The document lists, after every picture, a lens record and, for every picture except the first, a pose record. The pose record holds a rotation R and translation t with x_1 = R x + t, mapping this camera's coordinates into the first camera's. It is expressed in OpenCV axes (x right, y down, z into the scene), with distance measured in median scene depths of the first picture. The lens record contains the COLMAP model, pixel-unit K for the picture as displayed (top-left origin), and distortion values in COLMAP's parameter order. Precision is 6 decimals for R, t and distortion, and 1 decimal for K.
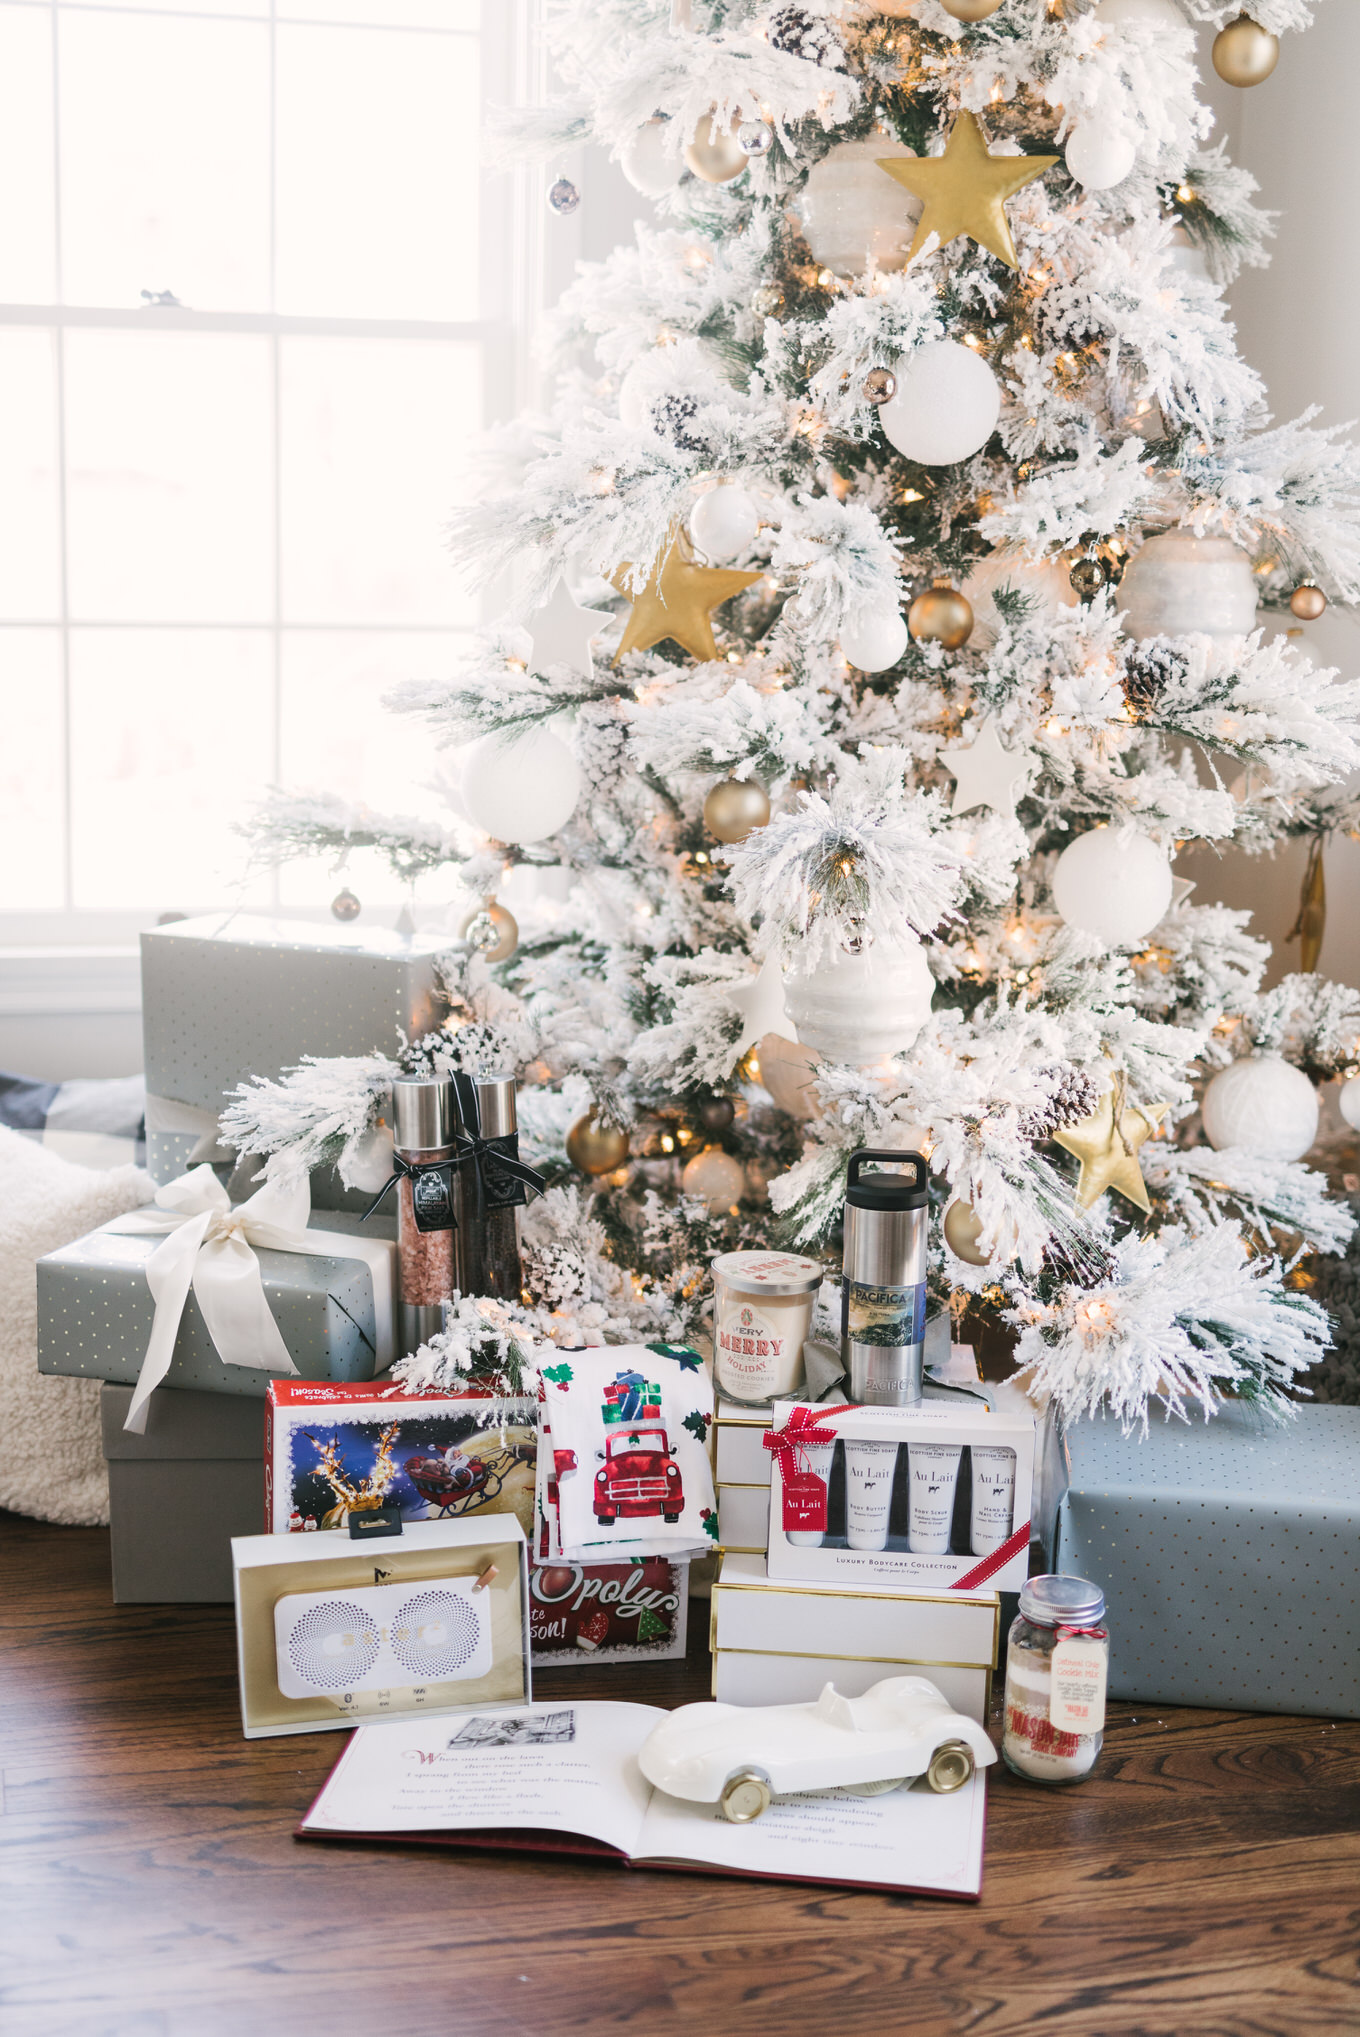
lens RADIAL K [[2873.4, 0, 680.0], [0, 2873.4, 1018.5], [0, 0, 1]] dist [0.008003, 0.052355]
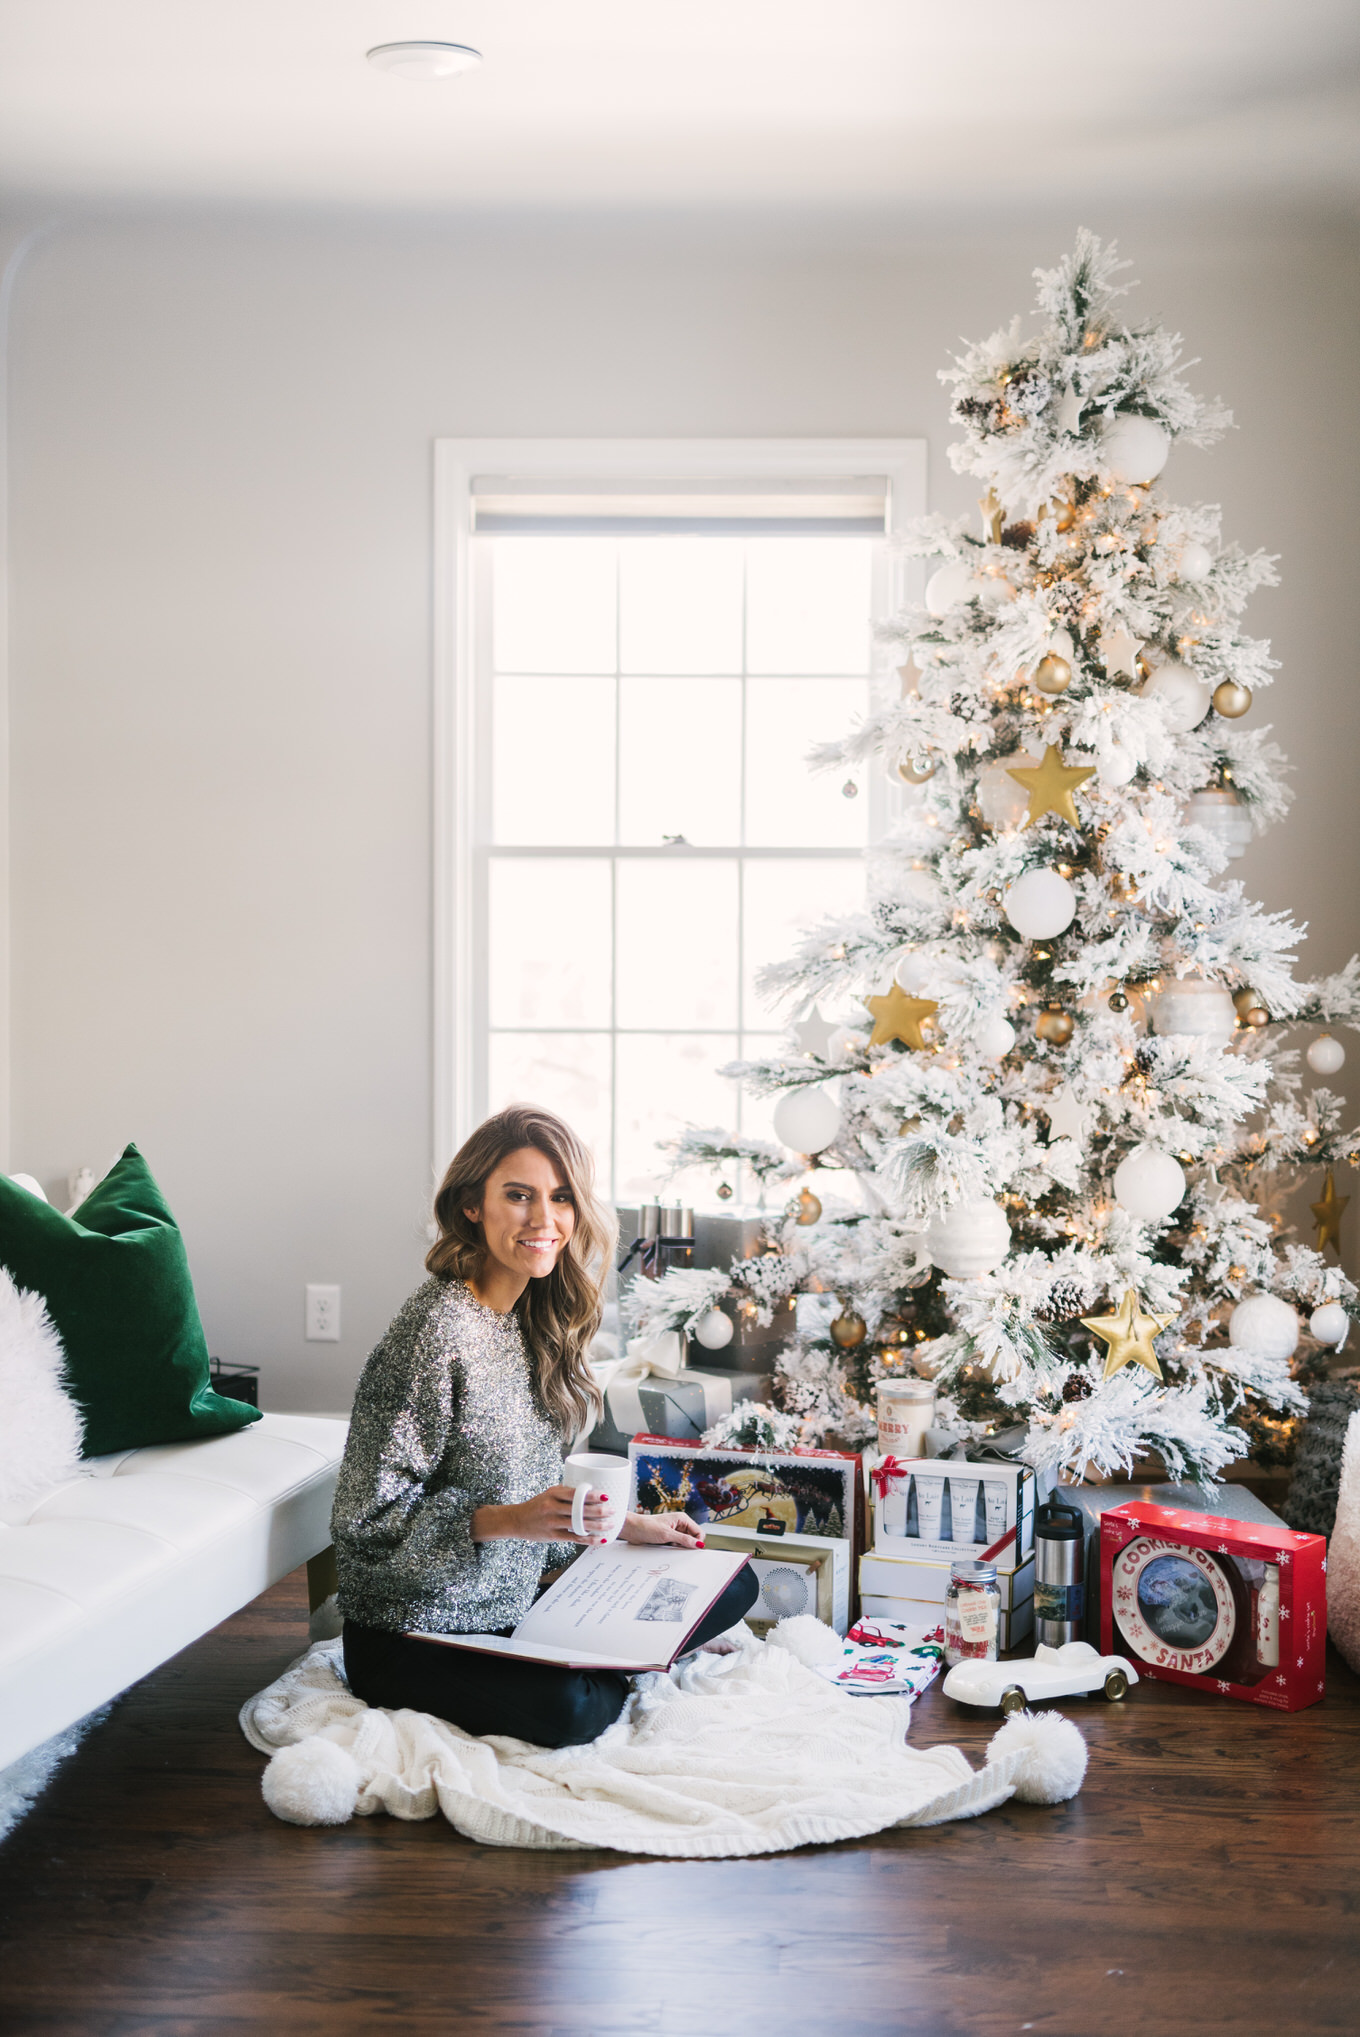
lens RADIAL K [[2873.4, 0, 680.0], [0, 2873.4, 1018.5], [0, 0, 1]] dist [0.008003, 0.052355]
pose [[0.950833, -0.002714, -0.309693, 0.421444], [-0.041450, 0.989850, -0.135936, 0.100331], [0.306918, 0.142089, 0.941069, -0.696679]]
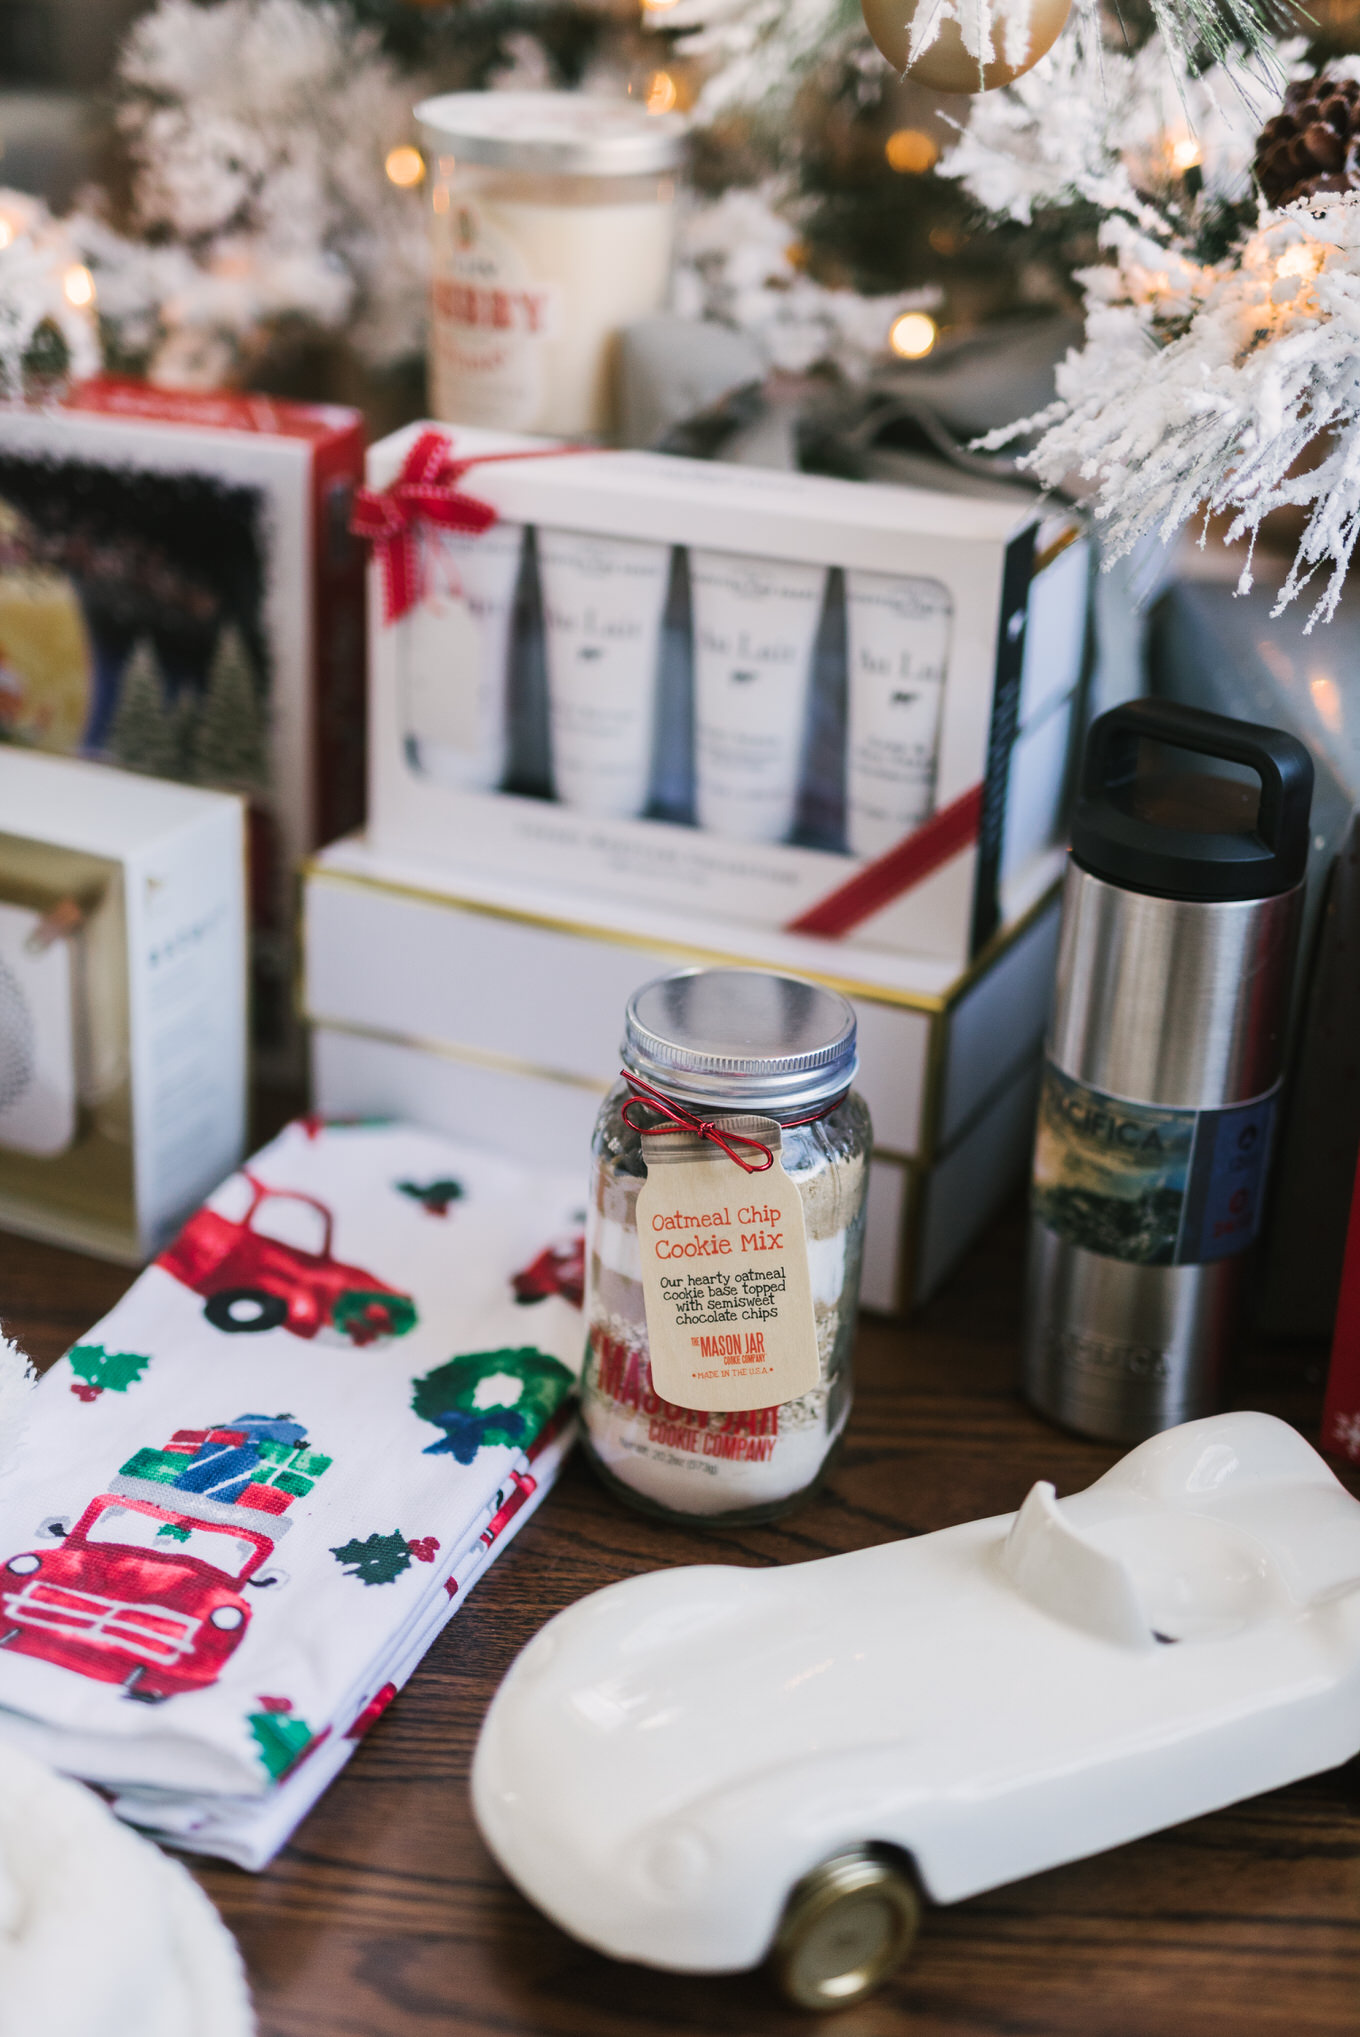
lens RADIAL K [[2873.4, 0, 680.0], [0, 2873.4, 1018.5], [0, 0, 1]] dist [0.008003, 0.052355]
pose [[0.942040, 0.147267, -0.301453, 0.175803], [-0.079646, 0.970992, 0.225459, 0.107196], [0.325911, -0.188382, 0.926442, 0.575685]]
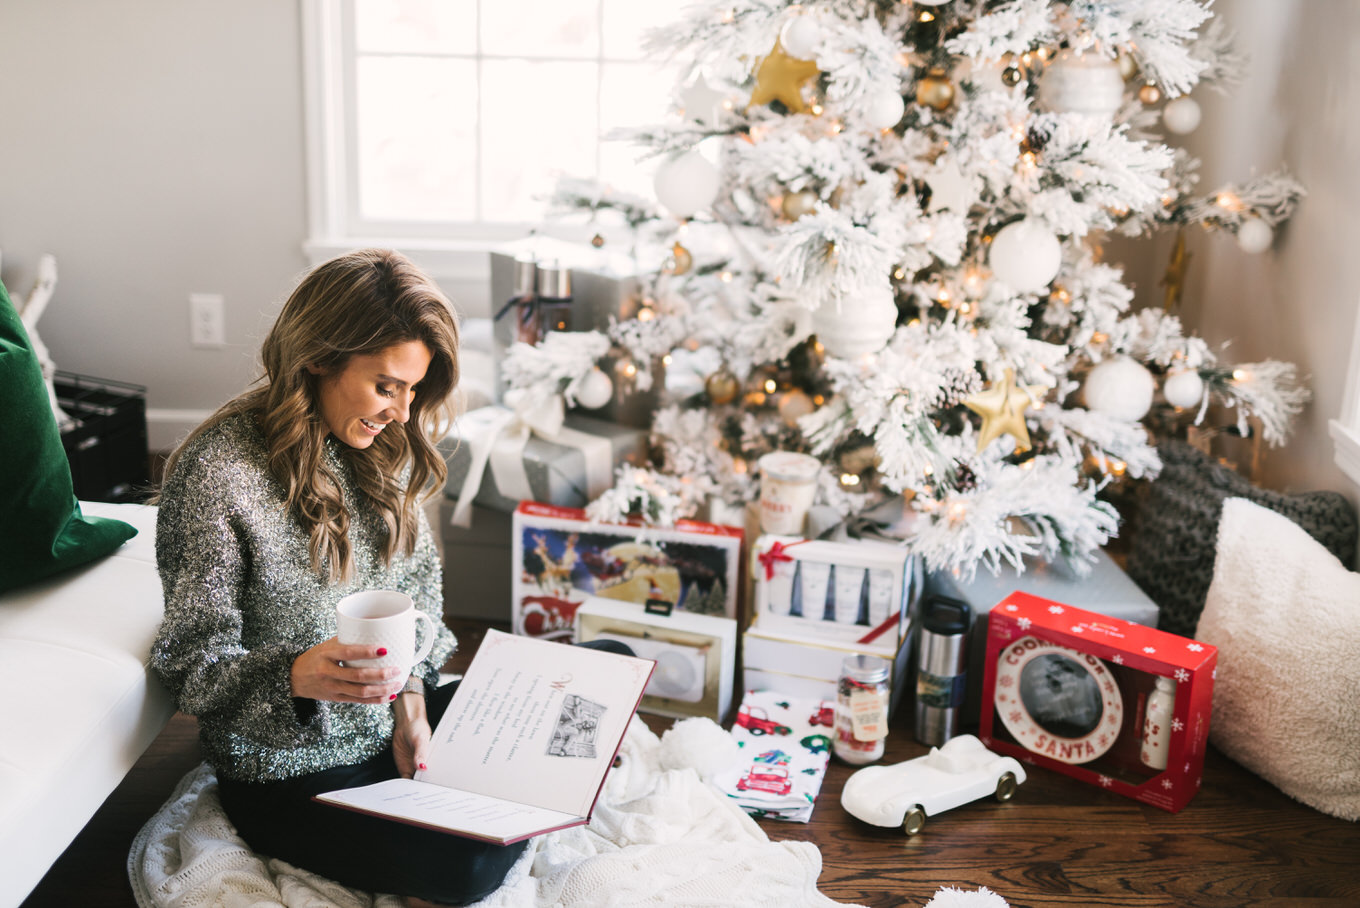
lens RADIAL K [[1918.4, 0, 677.1], [0, 1918.4, 470.2], [0, 0, 1]] dist [0.008003, 0.052355]
pose [[0.977511, 0.075231, -0.197011, 0.187597], [-0.047891, 0.988988, 0.140032, -0.072207], [0.205376, -0.127448, 0.970349, -0.168405]]
